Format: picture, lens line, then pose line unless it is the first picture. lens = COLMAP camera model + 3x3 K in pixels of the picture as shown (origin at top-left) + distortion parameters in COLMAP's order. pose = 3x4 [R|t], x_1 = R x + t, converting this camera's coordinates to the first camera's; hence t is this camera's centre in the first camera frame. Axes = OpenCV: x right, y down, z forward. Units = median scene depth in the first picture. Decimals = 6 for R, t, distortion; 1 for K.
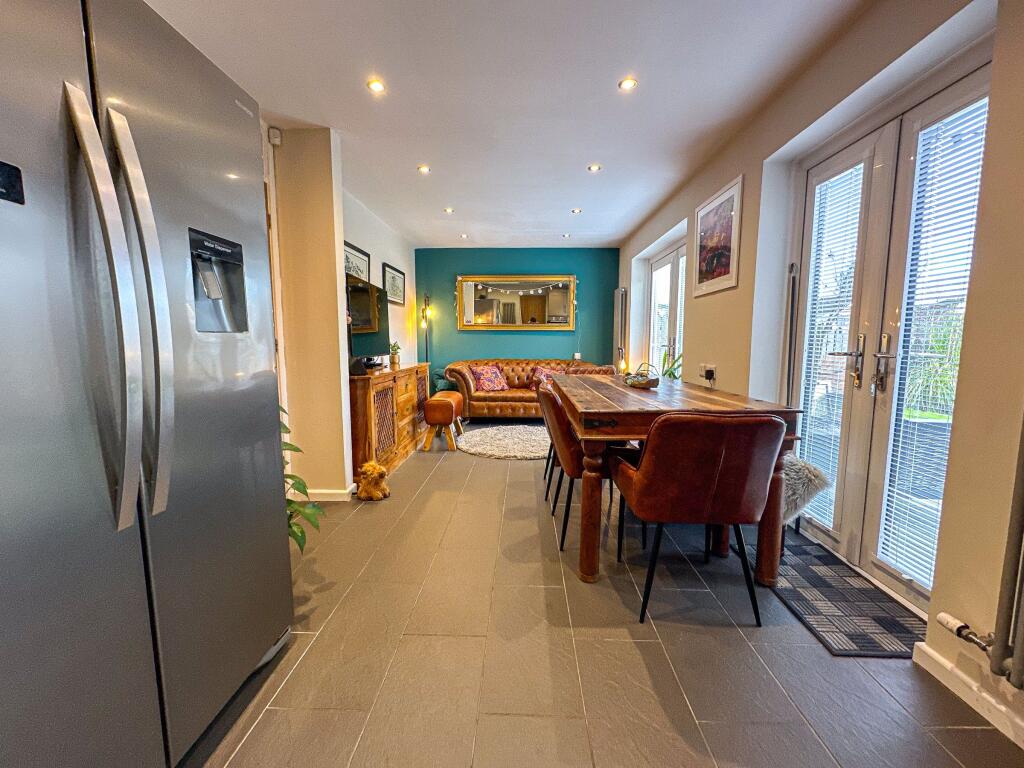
lens RADIAL K [[418.7, 0, 512.0], [0, 418.7, 384.0], [0, 0, 1]] dist [-0.003677, -0.000275]
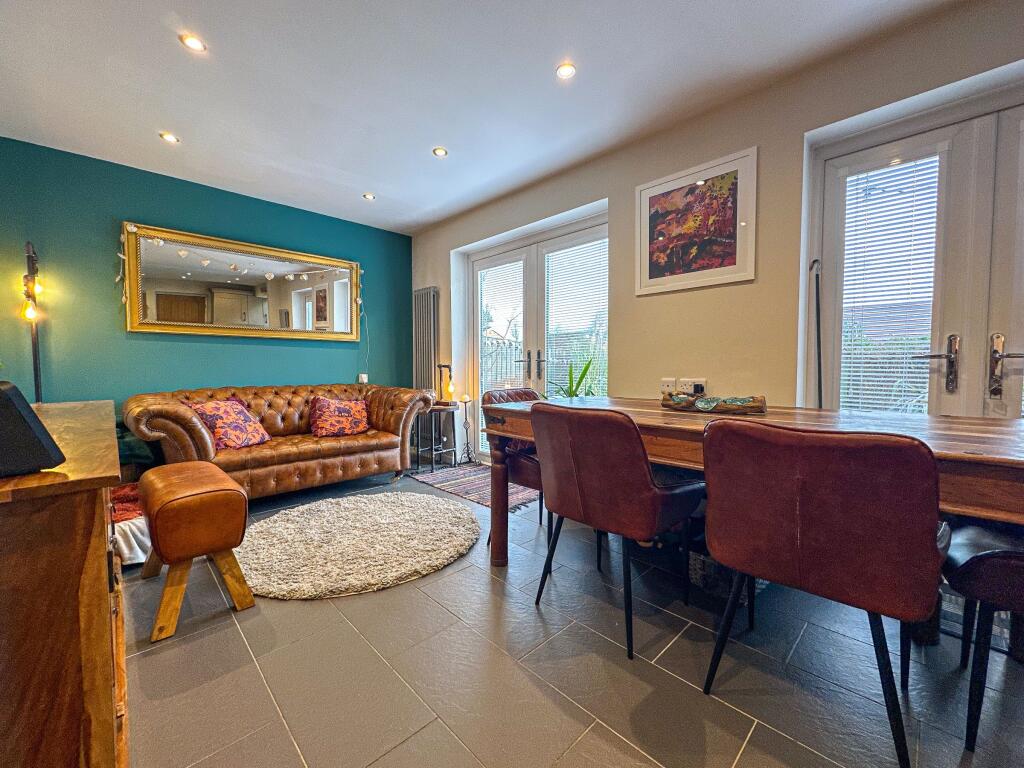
lens RADIAL K [[418.7, 0, 512.0], [0, 418.7, 384.0], [0, 0, 1]] dist [-0.003677, -0.000275]
pose [[0.696598, -0.035410, 0.716587, -0.194298], [0.077005, 0.996702, -0.025605, -0.024093], [-0.713317, 0.073017, 0.697028, 0.395850]]
